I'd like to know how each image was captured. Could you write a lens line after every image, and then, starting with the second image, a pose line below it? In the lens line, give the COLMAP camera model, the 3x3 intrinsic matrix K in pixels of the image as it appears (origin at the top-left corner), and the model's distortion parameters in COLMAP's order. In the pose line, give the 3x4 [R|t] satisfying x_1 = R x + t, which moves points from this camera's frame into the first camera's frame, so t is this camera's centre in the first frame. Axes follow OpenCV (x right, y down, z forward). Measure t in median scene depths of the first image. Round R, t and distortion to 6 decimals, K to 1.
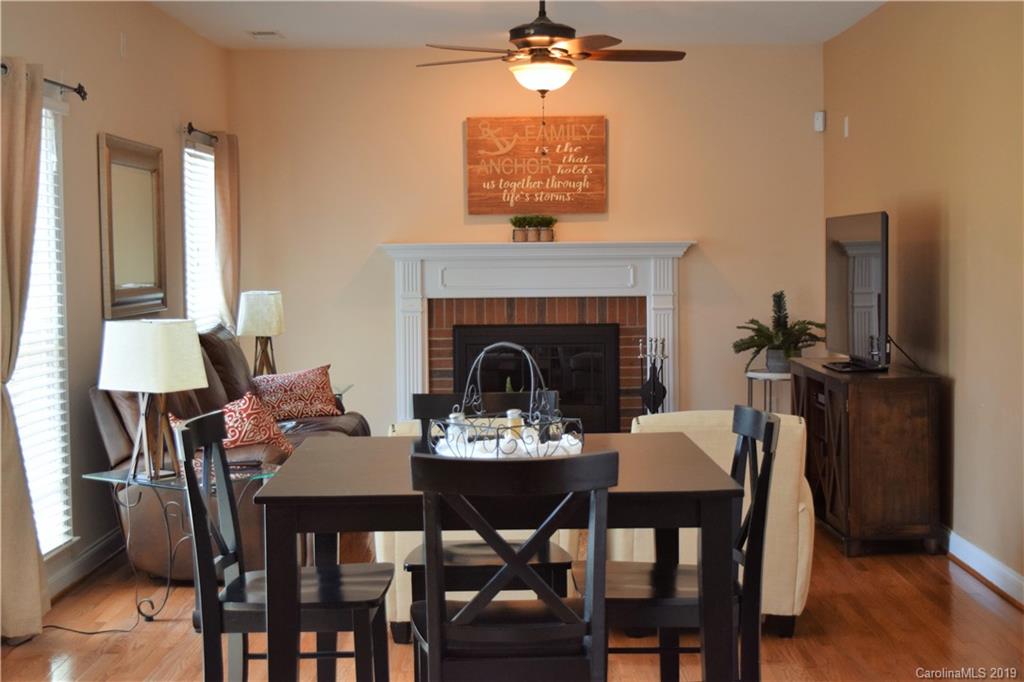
lens RADIAL K [[1612.5, 0, 511.6], [0, 1612.5, 343.6], [0, 0, 1]] dist [0.028756, 0.000000]
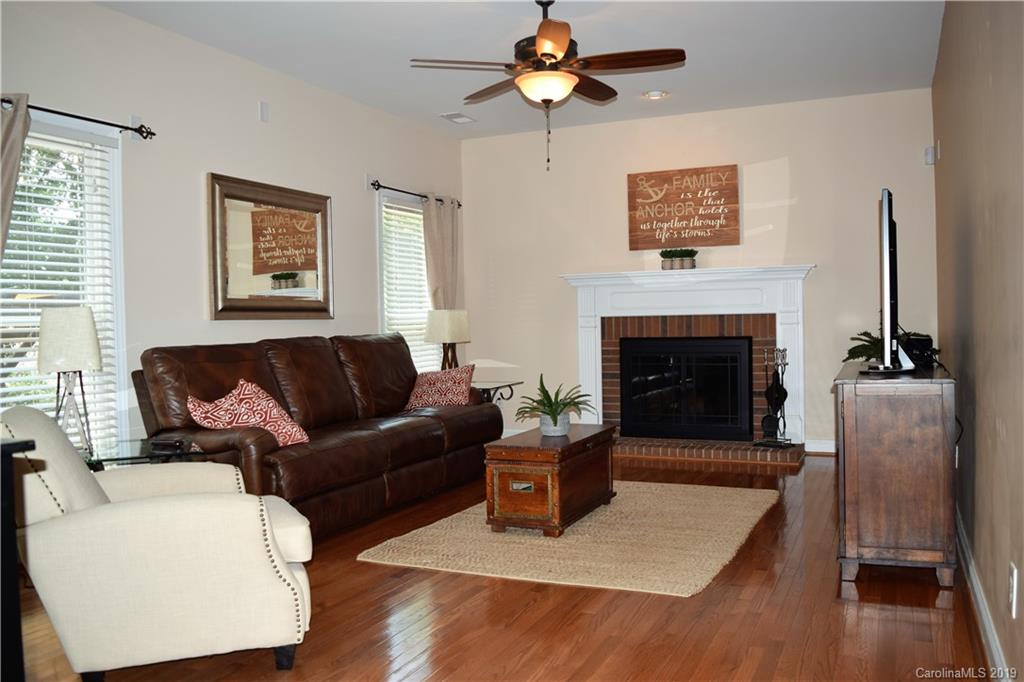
lens RADIAL K [[855.0, 0, 509.4], [0, 855.0, 342.5], [0, 0, 1]] dist [-0.078303, 0.014175]
pose [[0.911145, 0.001777, -0.412082, 0.163981], [-0.014064, 0.999542, -0.026788, 0.011669], [0.411846, 0.030203, 0.910753, 0.354766]]
